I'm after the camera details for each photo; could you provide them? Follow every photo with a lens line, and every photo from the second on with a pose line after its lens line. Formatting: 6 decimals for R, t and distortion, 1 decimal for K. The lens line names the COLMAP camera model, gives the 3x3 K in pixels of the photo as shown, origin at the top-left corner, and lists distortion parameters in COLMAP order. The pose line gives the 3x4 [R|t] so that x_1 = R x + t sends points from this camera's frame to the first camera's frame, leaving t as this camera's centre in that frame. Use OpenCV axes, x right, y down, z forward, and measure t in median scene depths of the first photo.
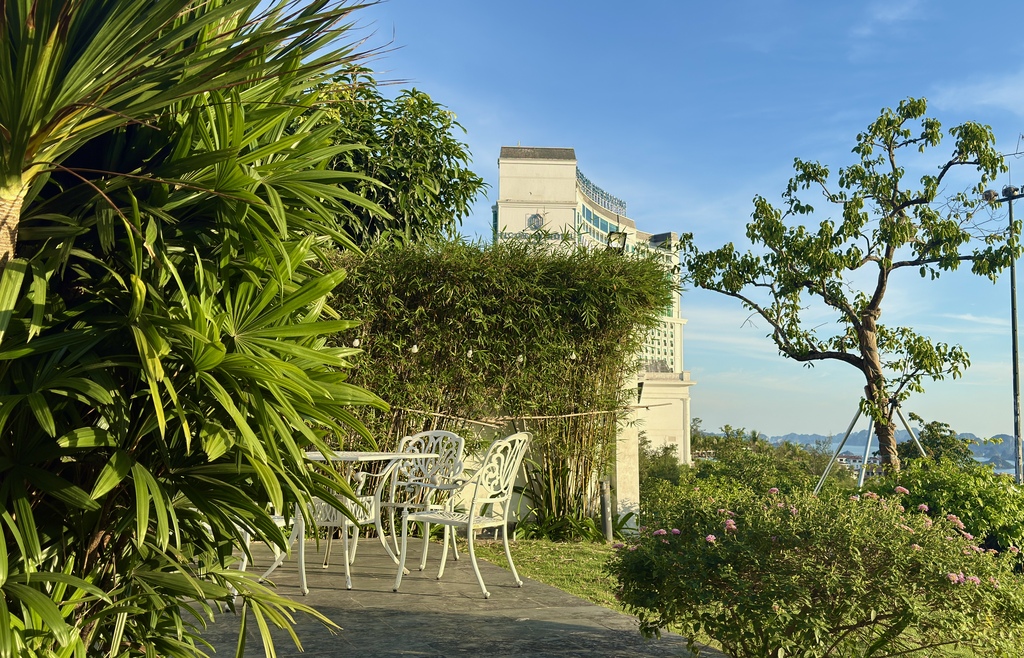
lens RADIAL K [[980.6, 0, 512.0], [0, 980.6, 329.0], [0, 0, 1]] dist [0.161026, -0.364888]
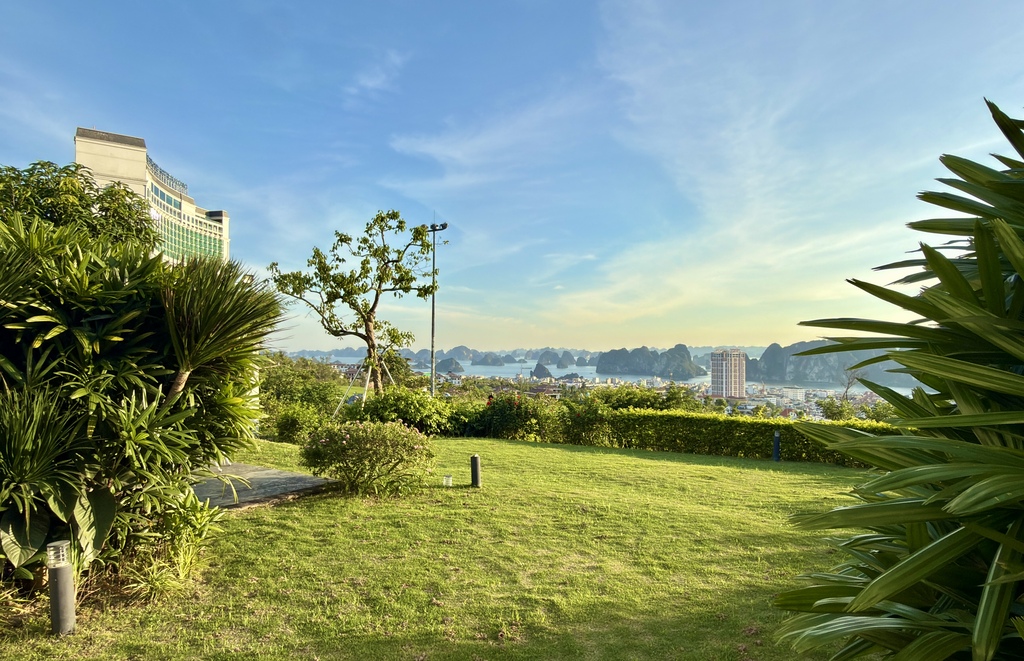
lens RADIAL K [[634.5, 0, 512.0], [0, 634.5, 330.5], [0, 0, 1]] dist [0.003834, 0.001735]
pose [[0.830129, 0.005780, 0.557541, -0.120904], [-0.047357, 0.997064, 0.060172, -0.071754], [-0.555556, -0.076354, 0.827966, -0.231783]]
